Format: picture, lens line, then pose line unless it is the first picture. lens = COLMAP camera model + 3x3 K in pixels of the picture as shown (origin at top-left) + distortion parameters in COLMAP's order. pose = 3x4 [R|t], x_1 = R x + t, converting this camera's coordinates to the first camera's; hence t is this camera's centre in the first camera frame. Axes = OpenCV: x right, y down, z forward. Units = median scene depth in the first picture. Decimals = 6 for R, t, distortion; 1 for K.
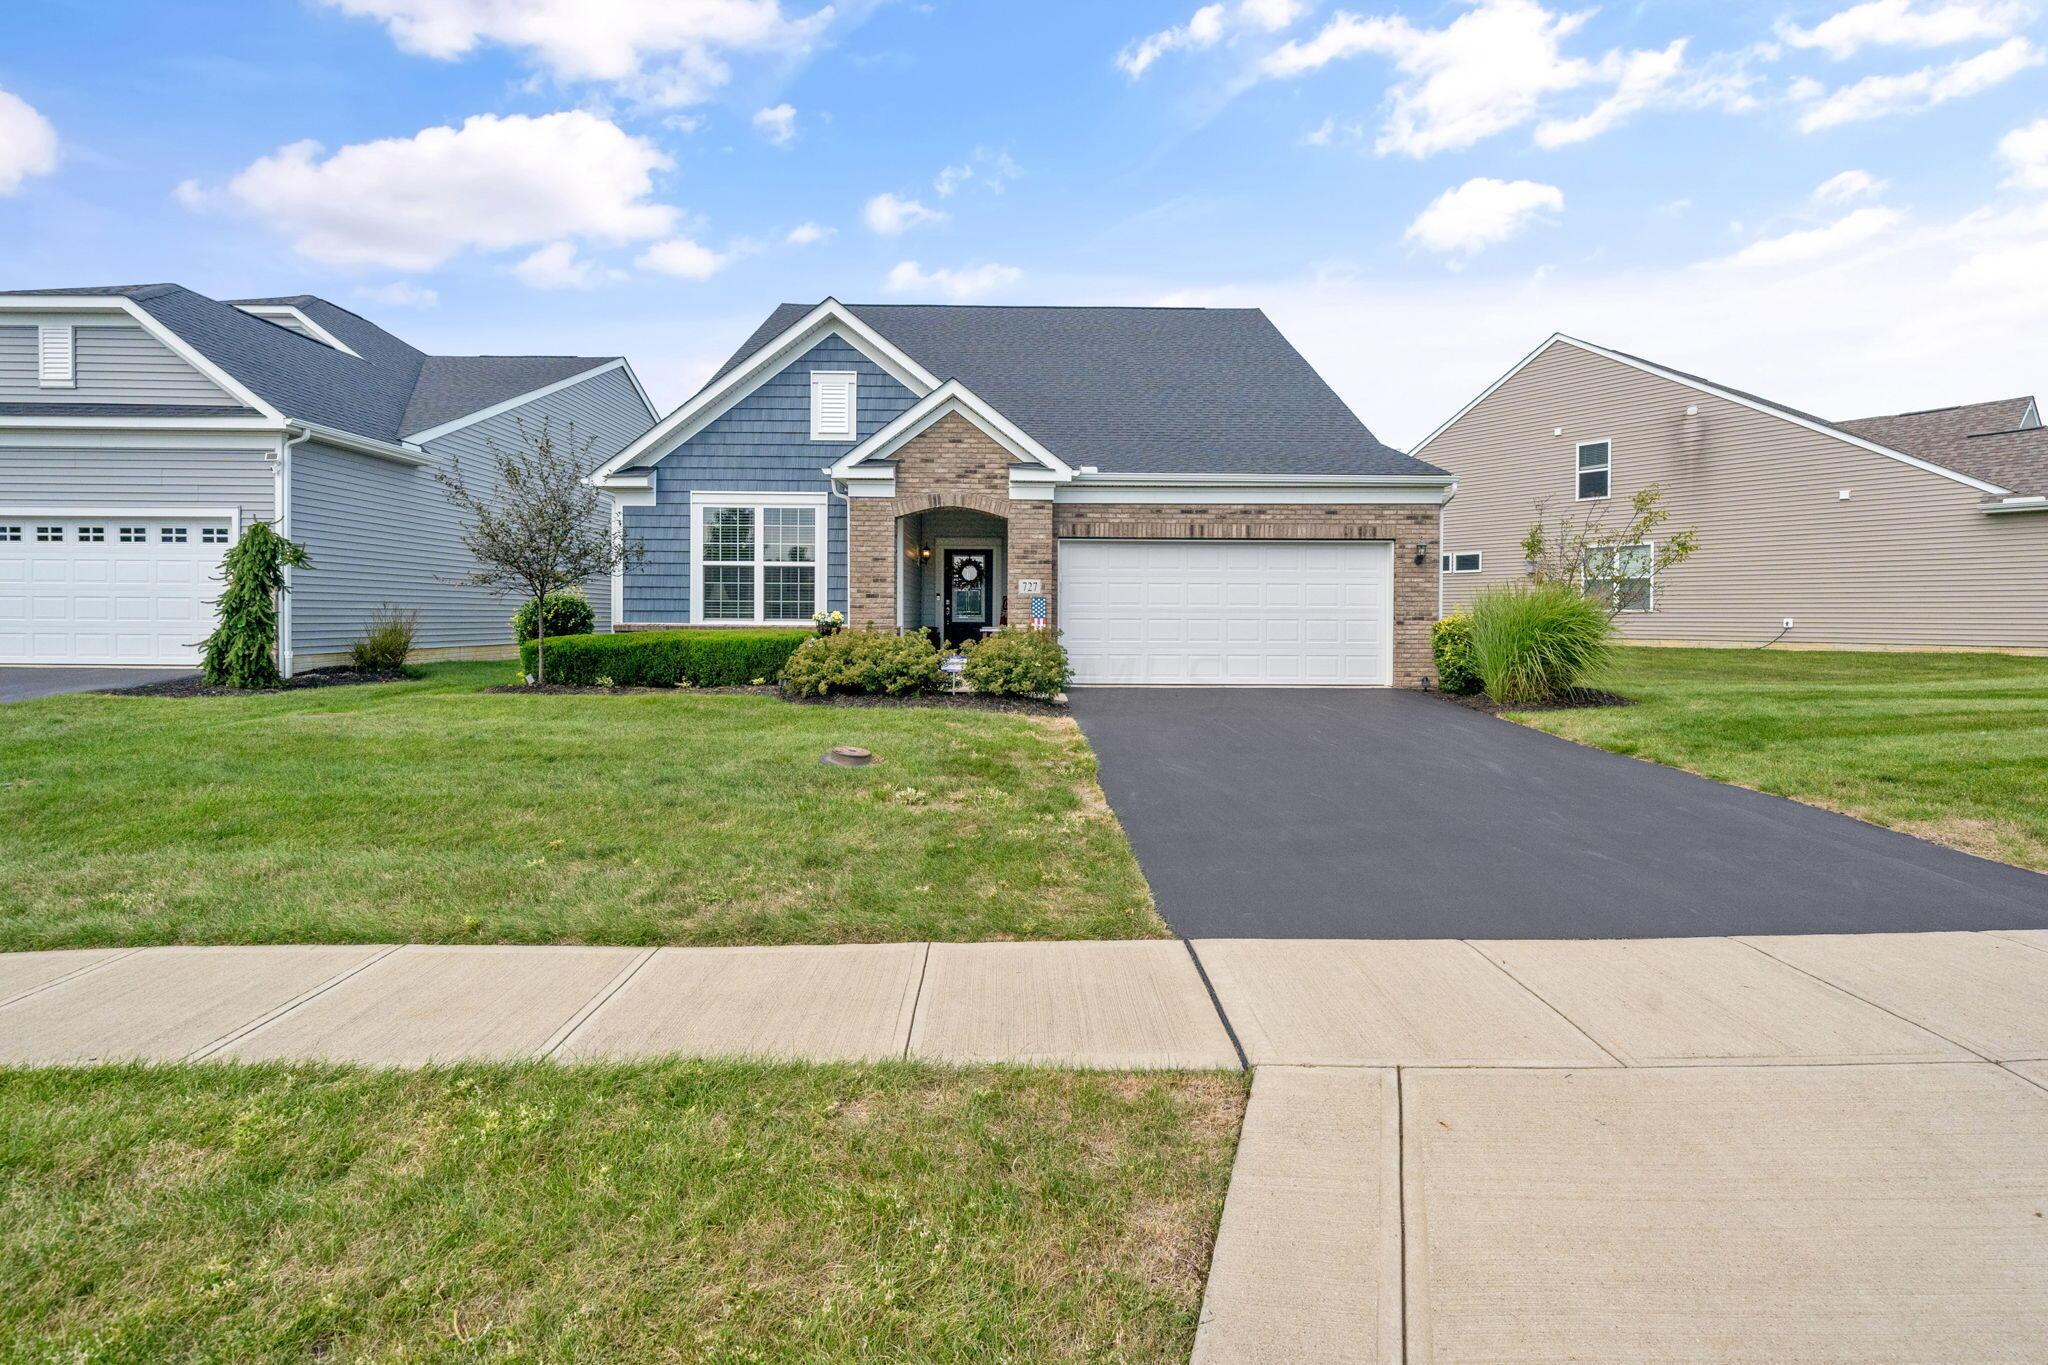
lens RADIAL K [[812.2, 0, 1024.0], [0, 812.2, 682.5], [0, 0, 1]] dist [-0.001952, -0.000235]
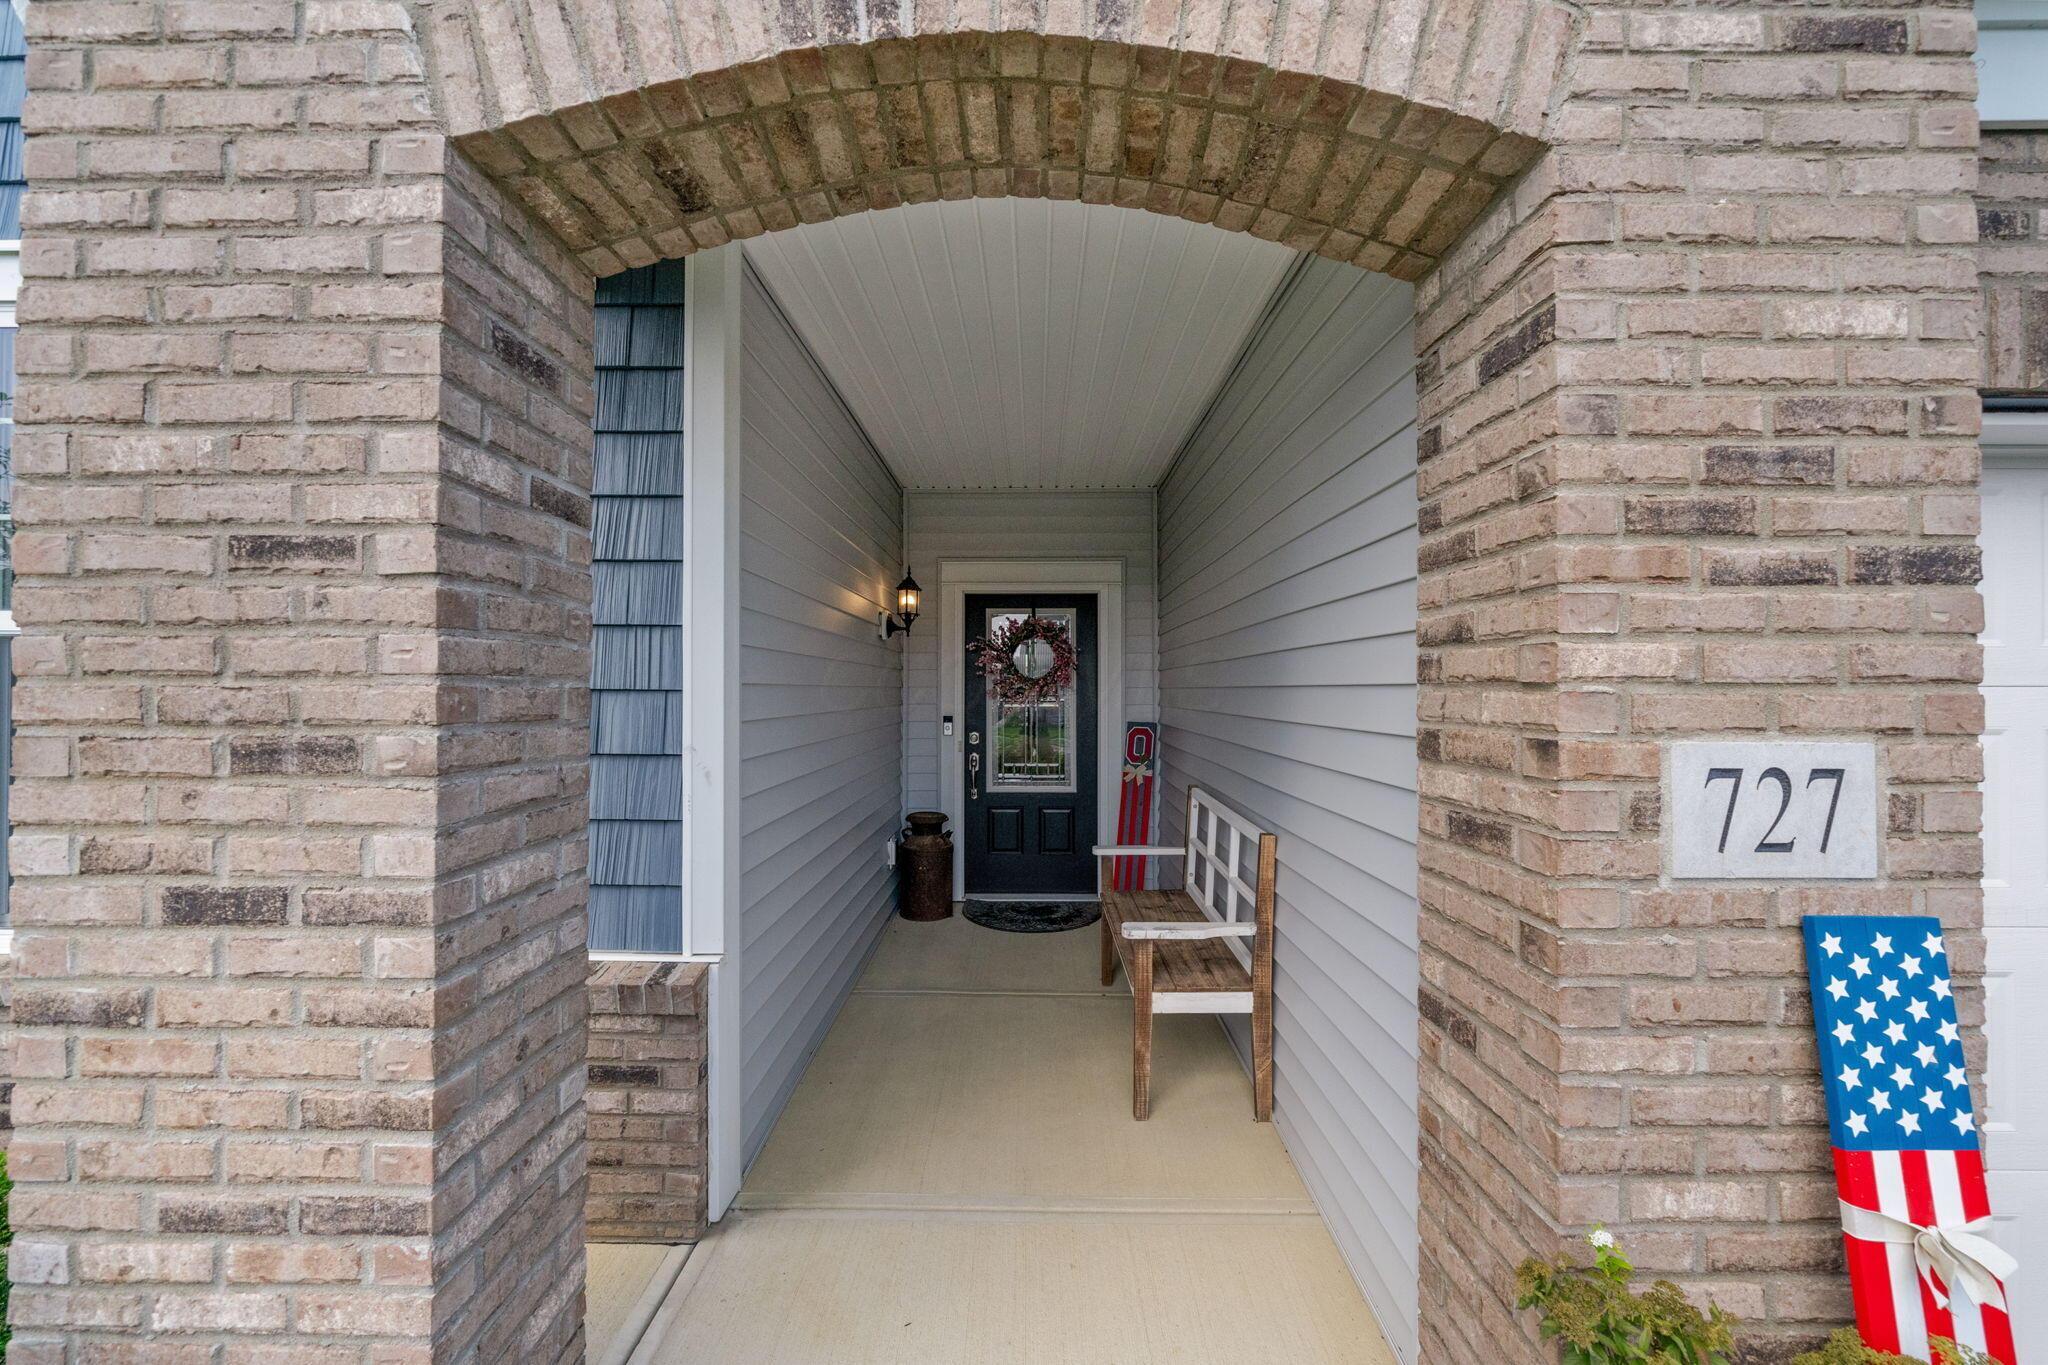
lens RADIAL K [[812.2, 0, 1024.0], [0, 812.2, 682.5], [0, 0, 1]] dist [-0.001952, -0.000235]
pose [[0.999388, -0.005146, -0.034614, -0.059509], [0.001763, 0.995277, -0.097063, -0.089392], [0.034950, 0.096943, 0.994676, 0.645170]]
